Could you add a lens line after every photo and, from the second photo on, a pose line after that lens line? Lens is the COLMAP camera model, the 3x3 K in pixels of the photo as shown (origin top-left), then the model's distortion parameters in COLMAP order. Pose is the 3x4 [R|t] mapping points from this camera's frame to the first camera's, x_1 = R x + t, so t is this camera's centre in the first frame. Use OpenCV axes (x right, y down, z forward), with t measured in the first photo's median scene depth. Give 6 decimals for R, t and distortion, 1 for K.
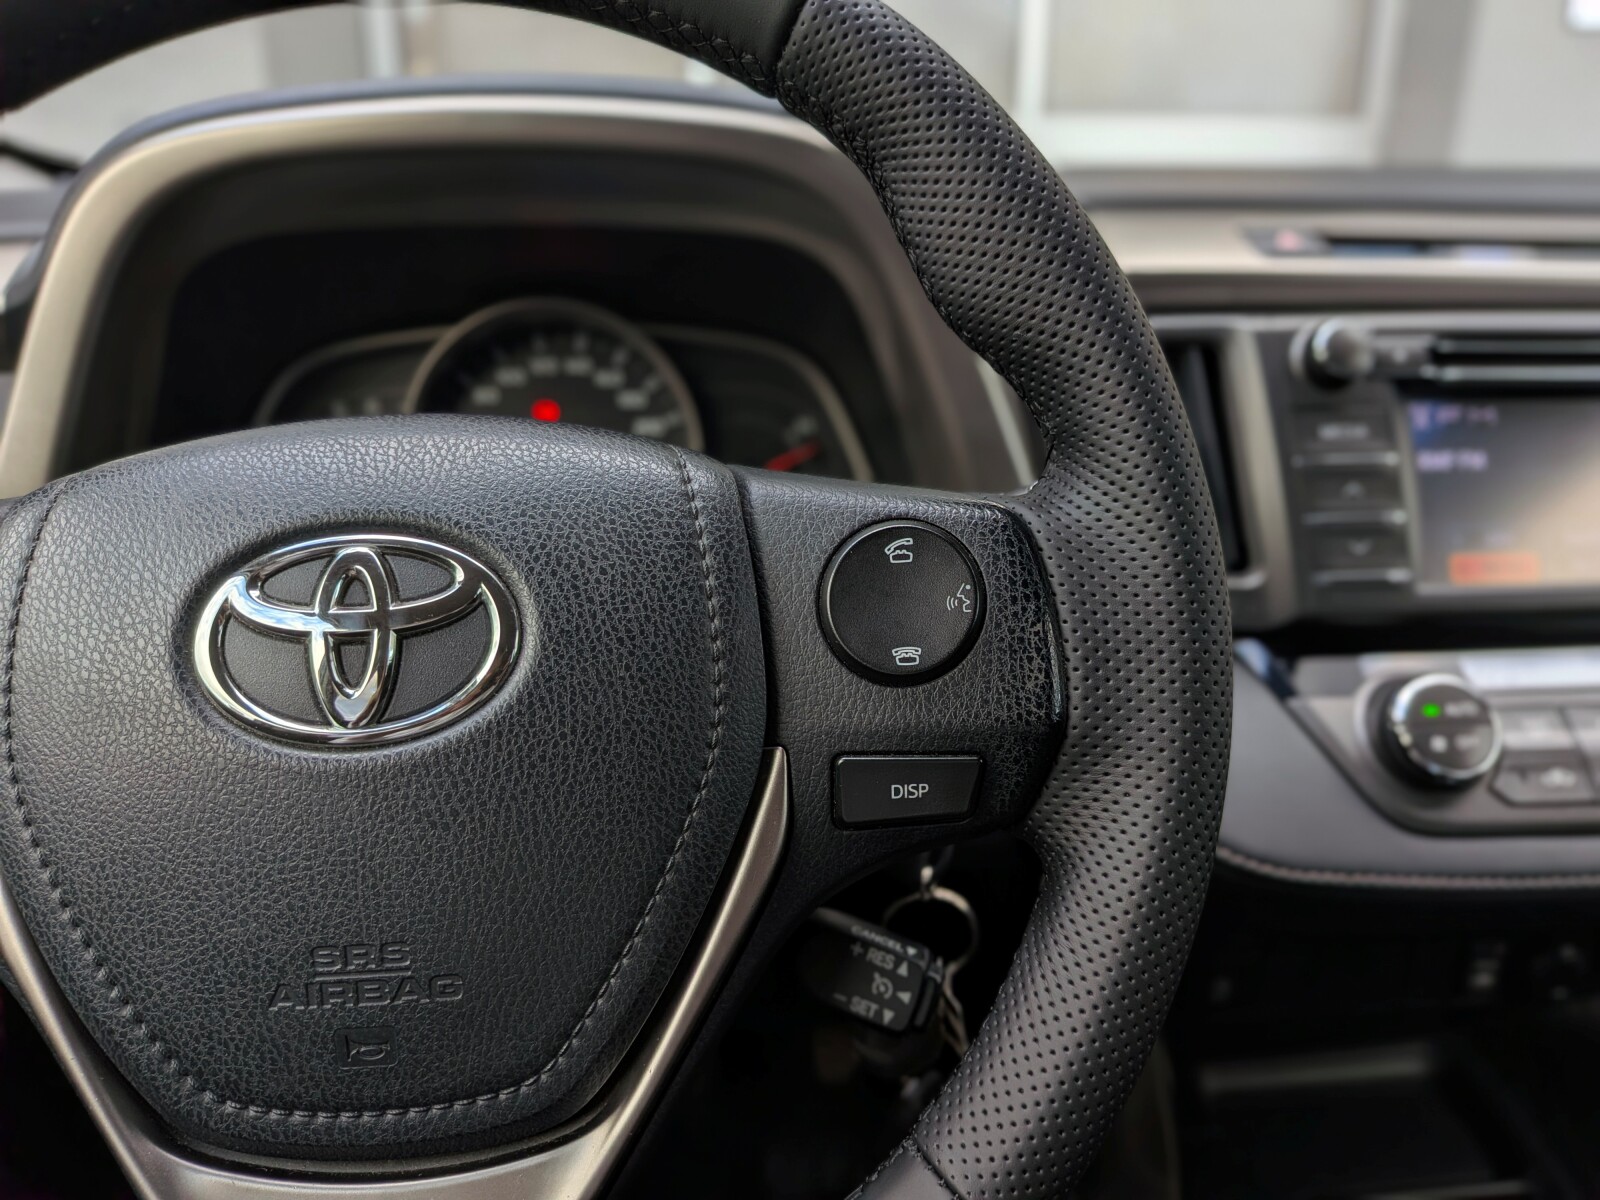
lens RADIAL K [[1147.4, 0, 795.1], [0, 1147.4, 587.0], [0, 0, 1]] dist [0.050257, -0.095280]
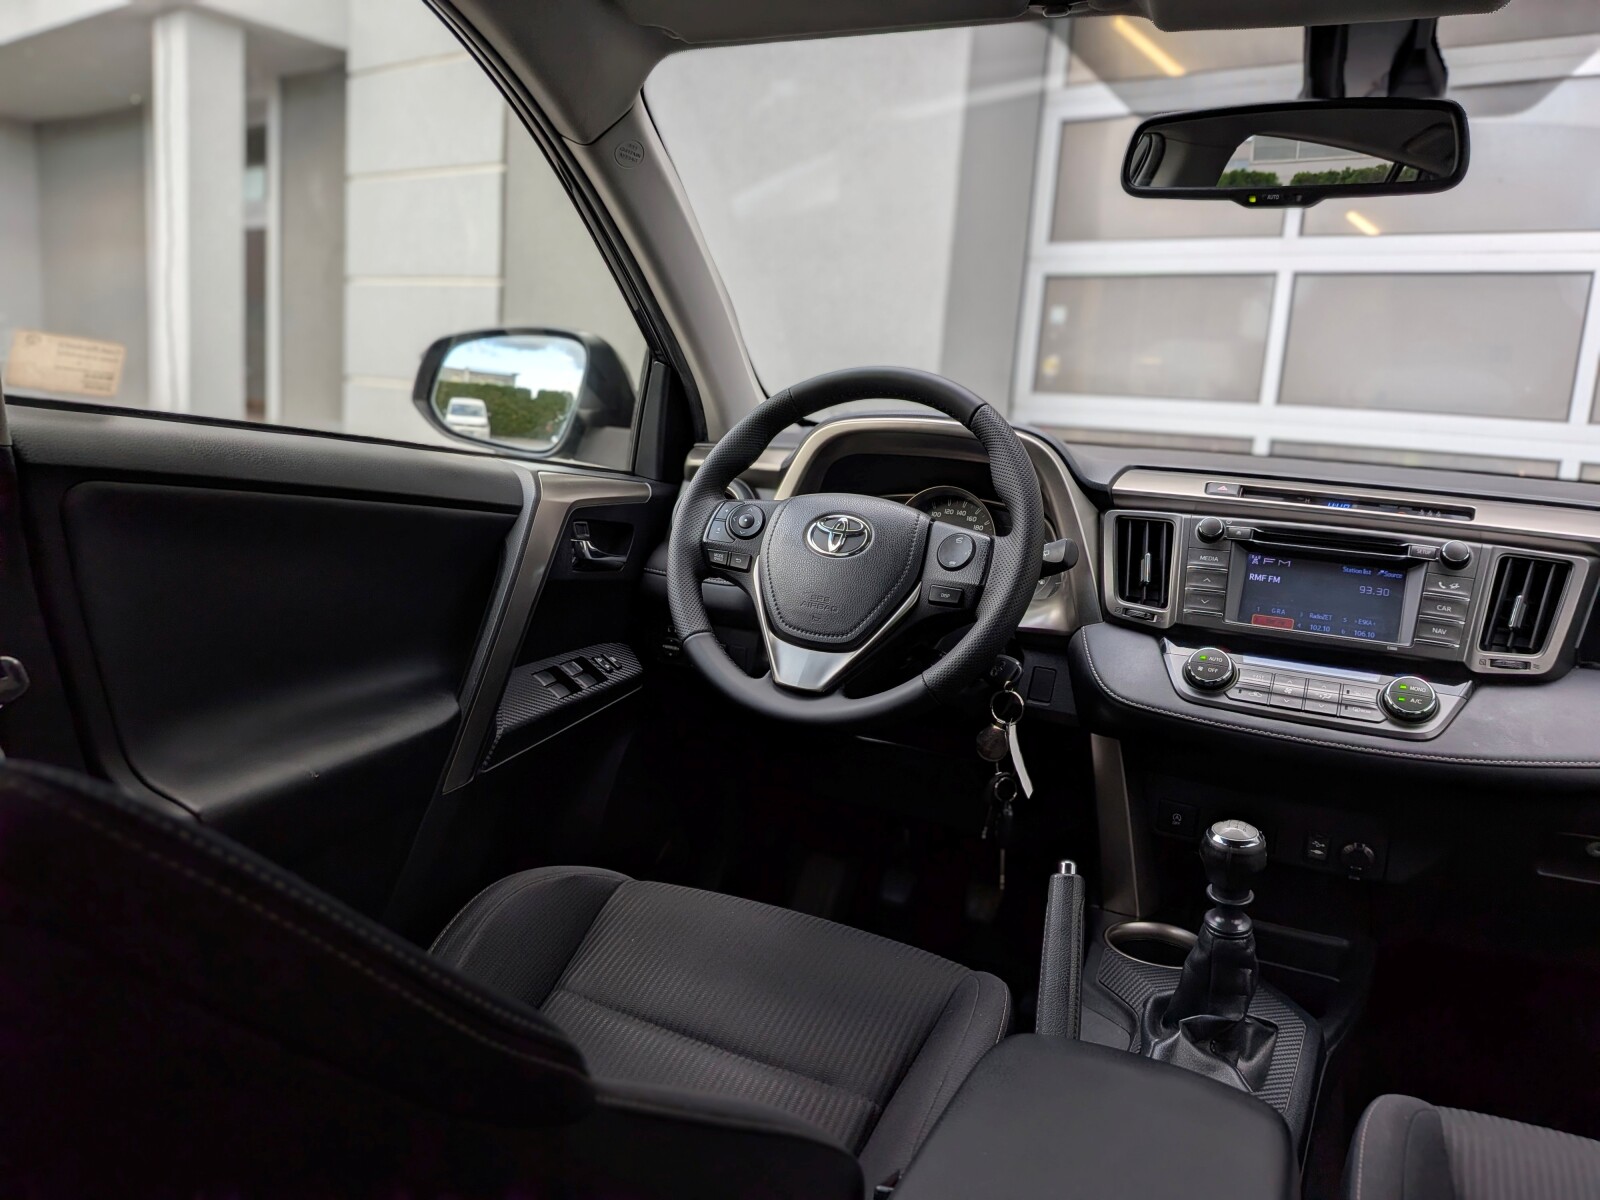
lens RADIAL K [[1147.4, 0, 811.6], [0, 1147.4, 603.4], [0, 0, 1]] dist [0.050257, -0.095280]
pose [[0.863951, 0.143112, -0.482812, 1.698083], [-0.235360, 0.962360, -0.135902, 0.917748], [0.445189, 0.231047, 0.865115, -2.816783]]
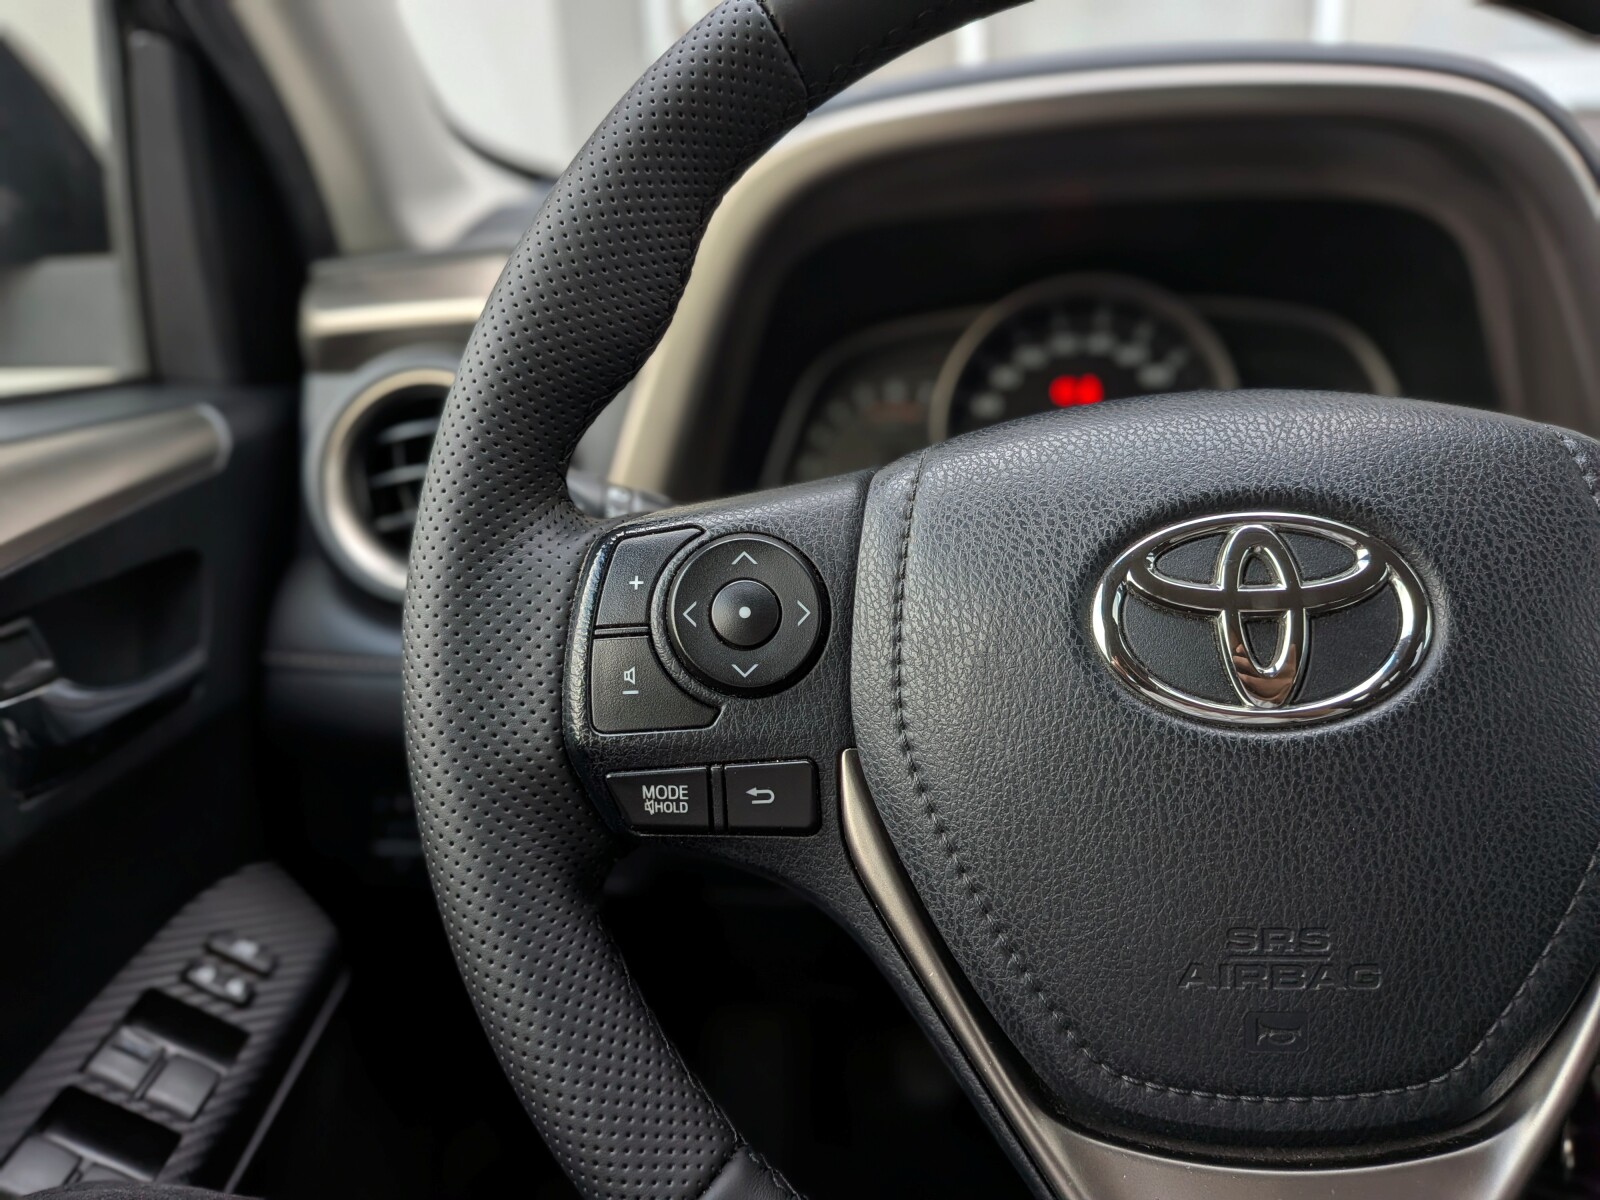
lens RADIAL K [[1147.4, 0, 769.2], [0, 1147.4, 577.3], [0, 0, 1]] dist [0.050257, -0.095280]
pose [[0.979657, 0.008247, -0.200510, -0.570514], [-0.007320, 0.999959, 0.005366, 0.007843], [0.200546, -0.003789, 0.979677, -0.046804]]
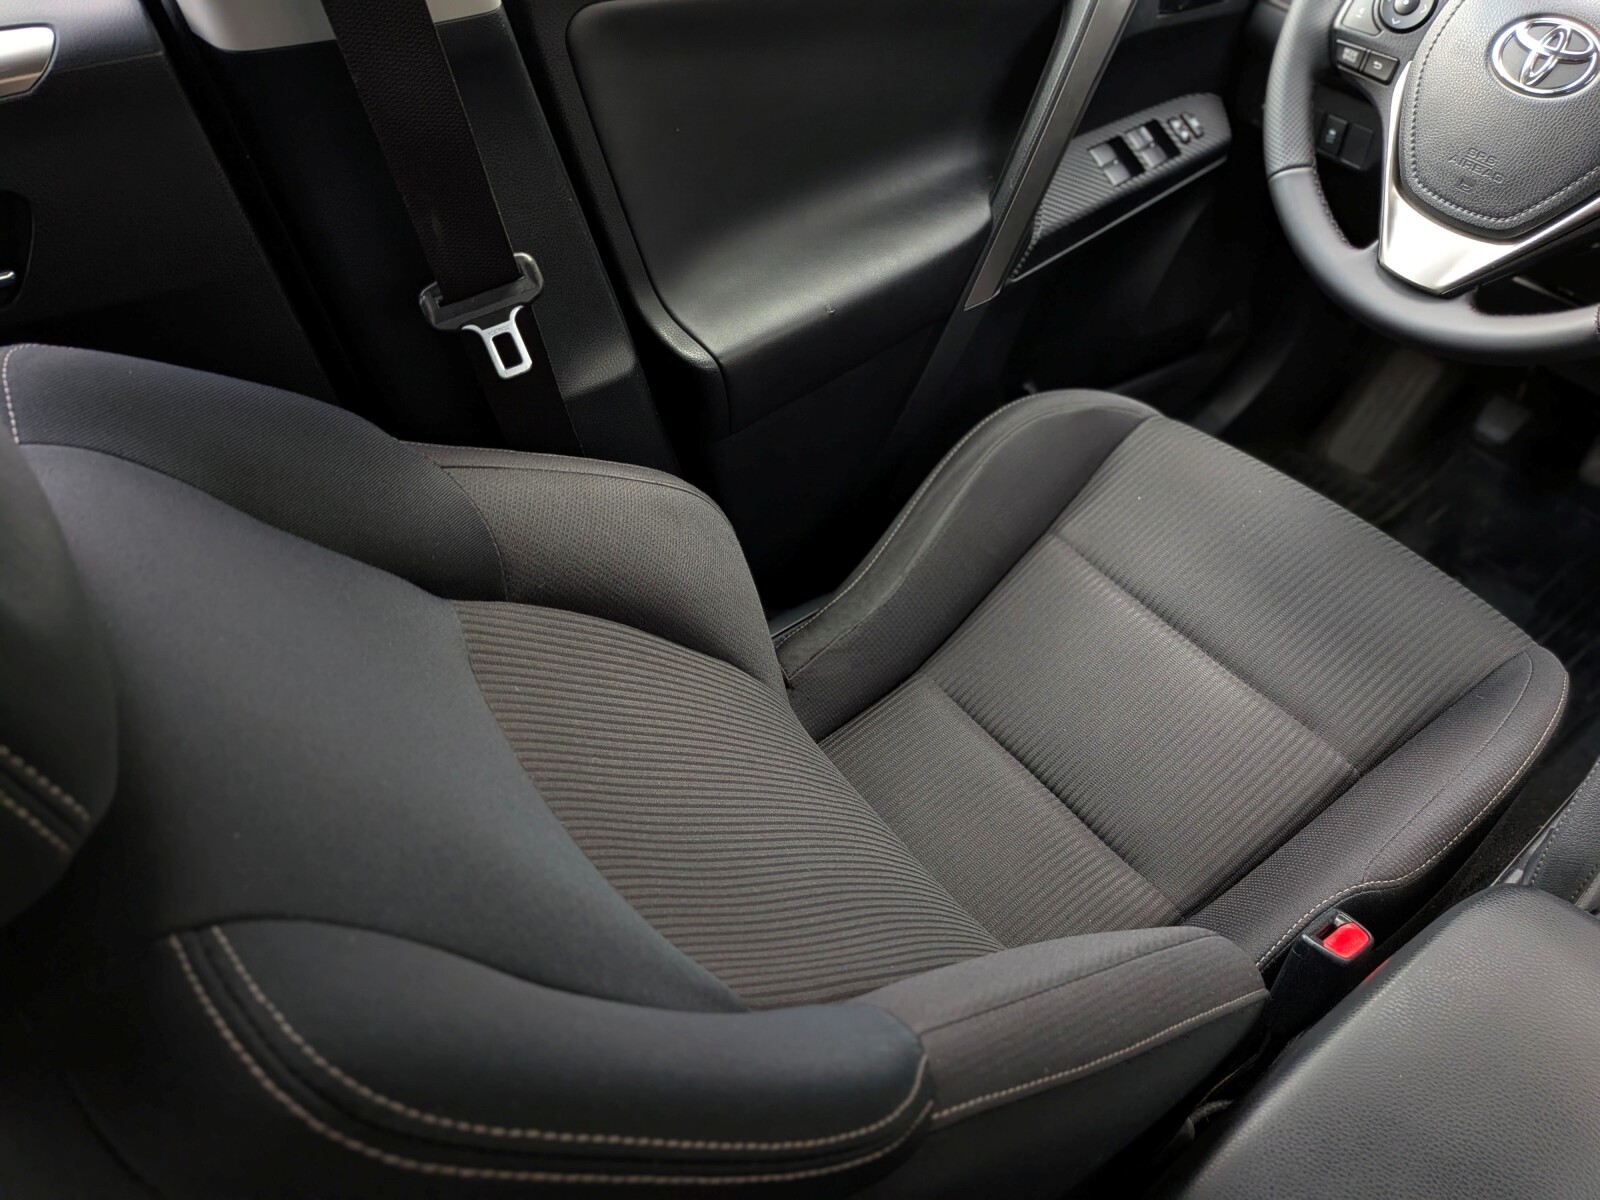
lens RADIAL K [[1147.4, 0, 807.0], [0, 1147.4, 590.0], [0, 0, 1]] dist [0.050257, -0.095280]
pose [[0.525639, 0.599131, -0.603941, 1.220865], [-0.273553, 0.791263, 0.546874, 0.035979], [0.805526, -0.122249, 0.579813, -2.402424]]
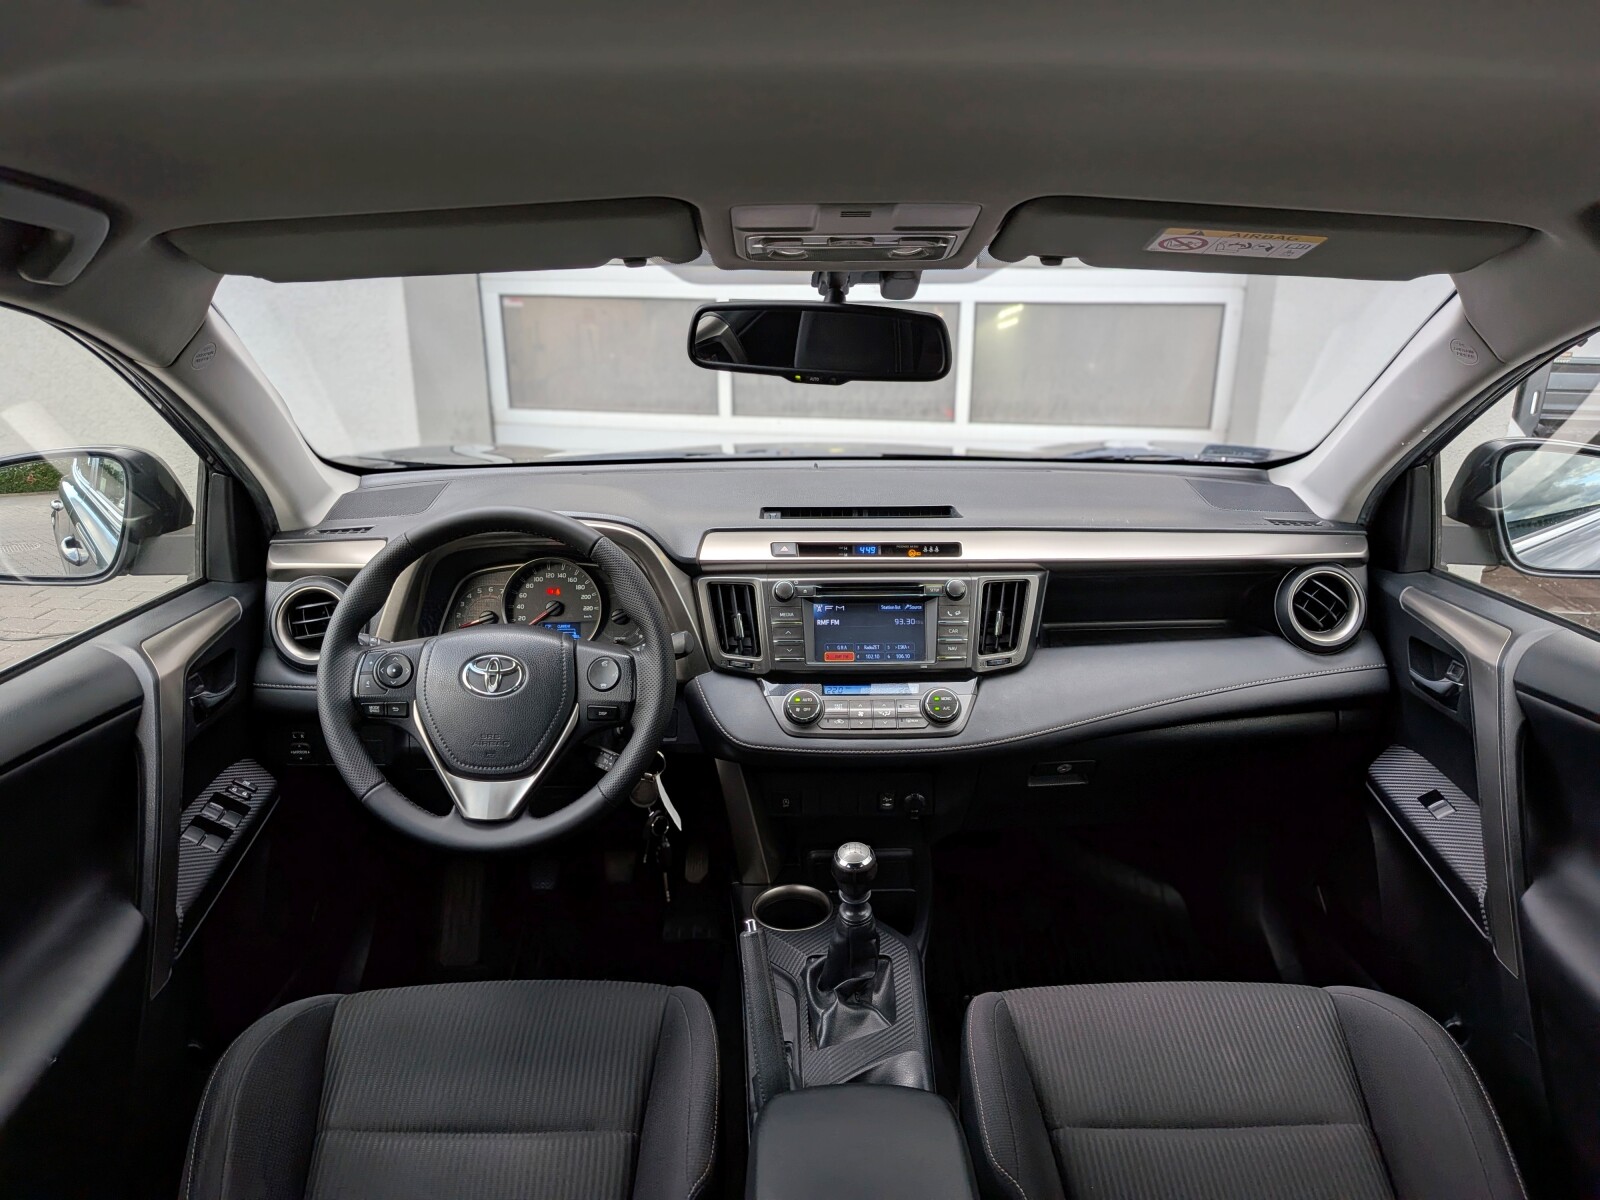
lens RADIAL K [[1147.4, 0, 803.0], [0, 1147.4, 590.4], [0, 0, 1]] dist [0.050257, -0.095280]
pose [[0.998435, 0.017638, -0.053070, 1.215389], [-0.018735, 0.999620, -0.020241, -0.240017], [0.052693, 0.021204, 0.998386, -3.897735]]
